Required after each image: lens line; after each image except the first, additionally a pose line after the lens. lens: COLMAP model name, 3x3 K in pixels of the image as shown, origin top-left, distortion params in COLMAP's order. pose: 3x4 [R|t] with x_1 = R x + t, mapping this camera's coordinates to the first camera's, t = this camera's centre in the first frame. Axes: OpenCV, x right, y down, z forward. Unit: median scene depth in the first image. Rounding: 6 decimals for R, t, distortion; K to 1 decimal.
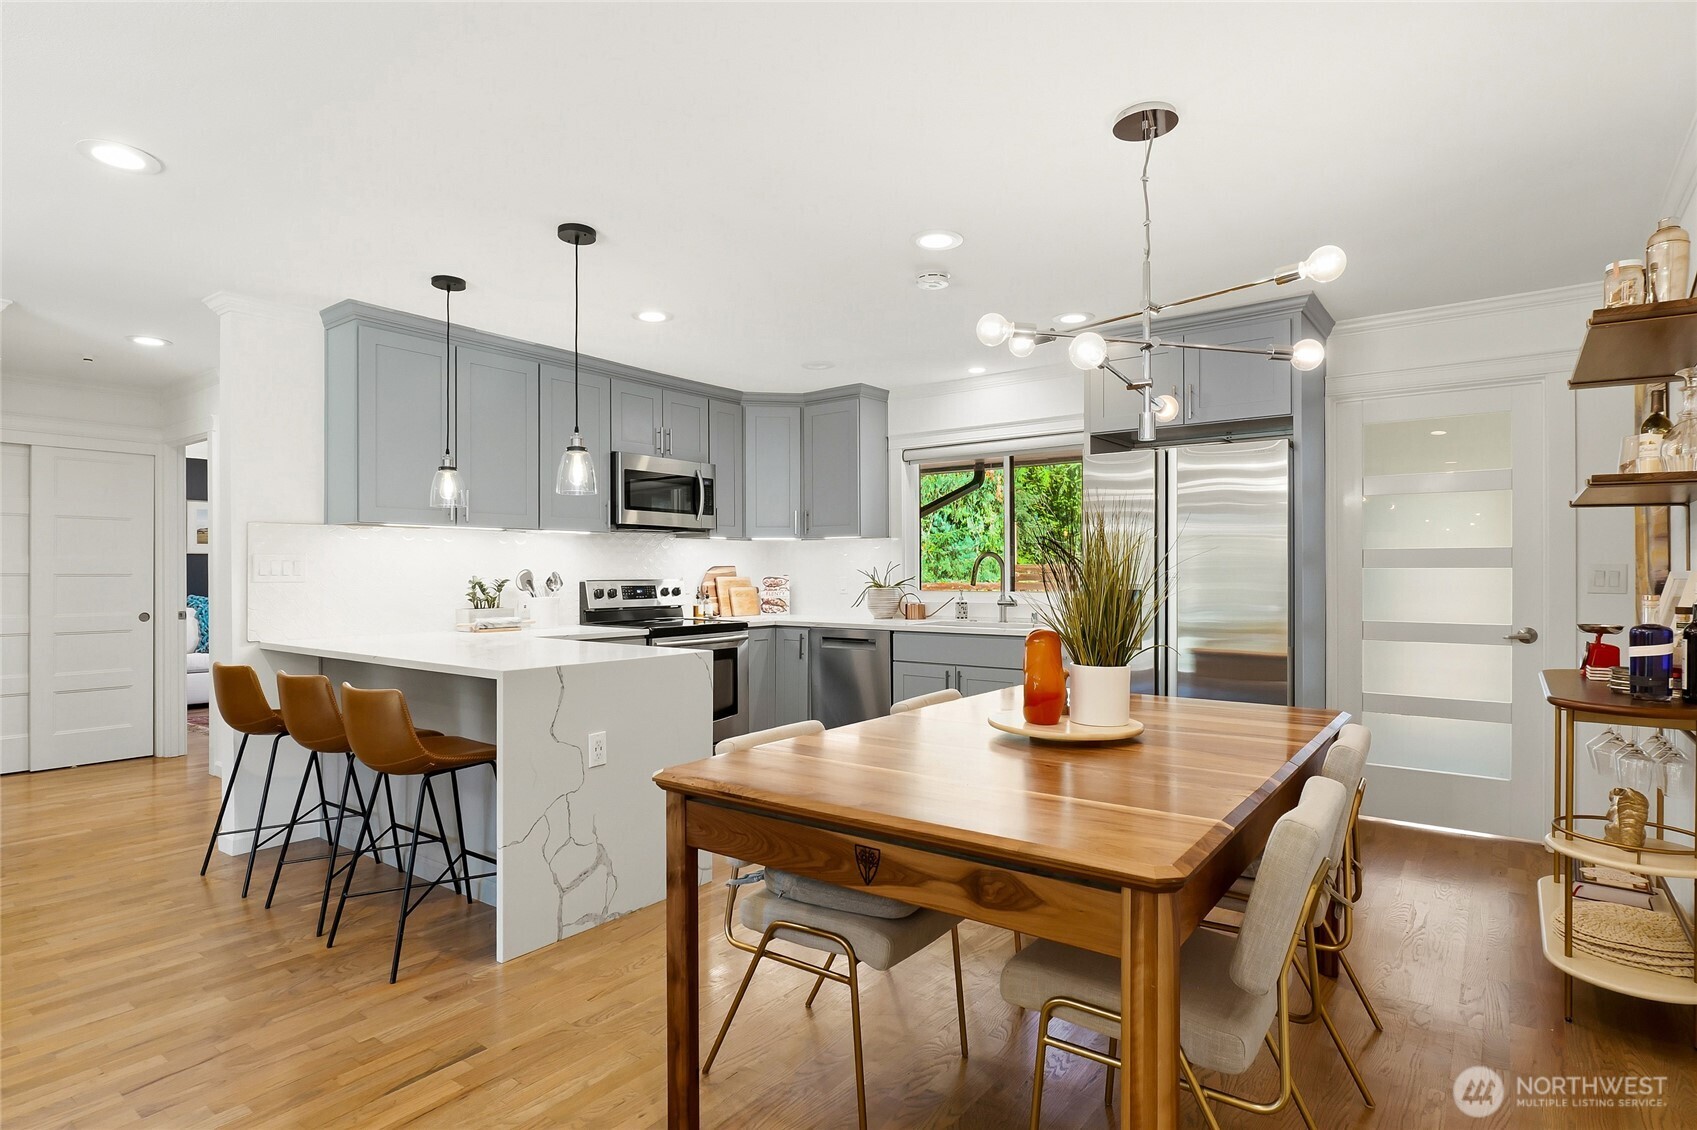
lens RADIAL K [[877.8, 0, 841.4], [0, 877.8, 568.5], [0, 0, 1]] dist [-0.005150, 0.000275]
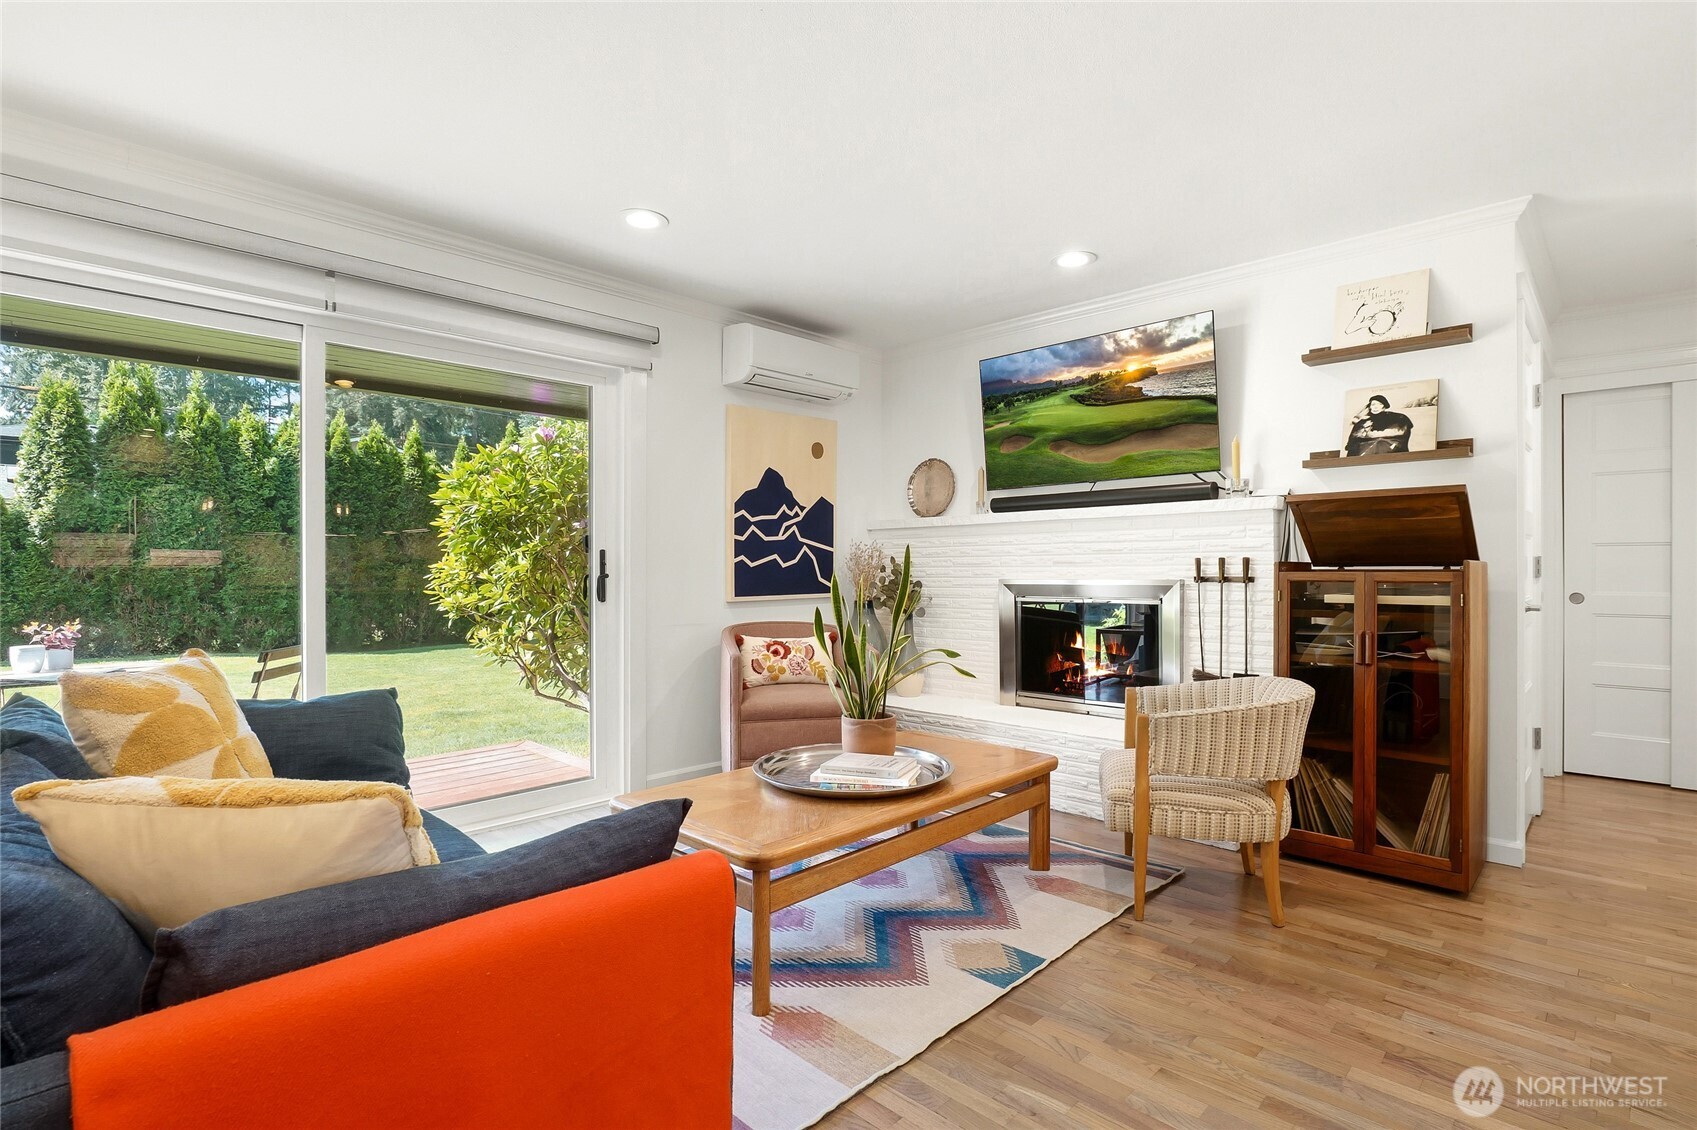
lens RADIAL K [[820.3, 0, 850.8], [0, 820.3, 570.4], [0, 0, 1]] dist [-0.010531, 0.003914]
pose [[-0.117785, 0.003851, -0.993032, -0.094883], [0.006097, 0.999976, 0.003155, 0.025565], [0.993020, -0.005683, -0.117806, 0.345988]]
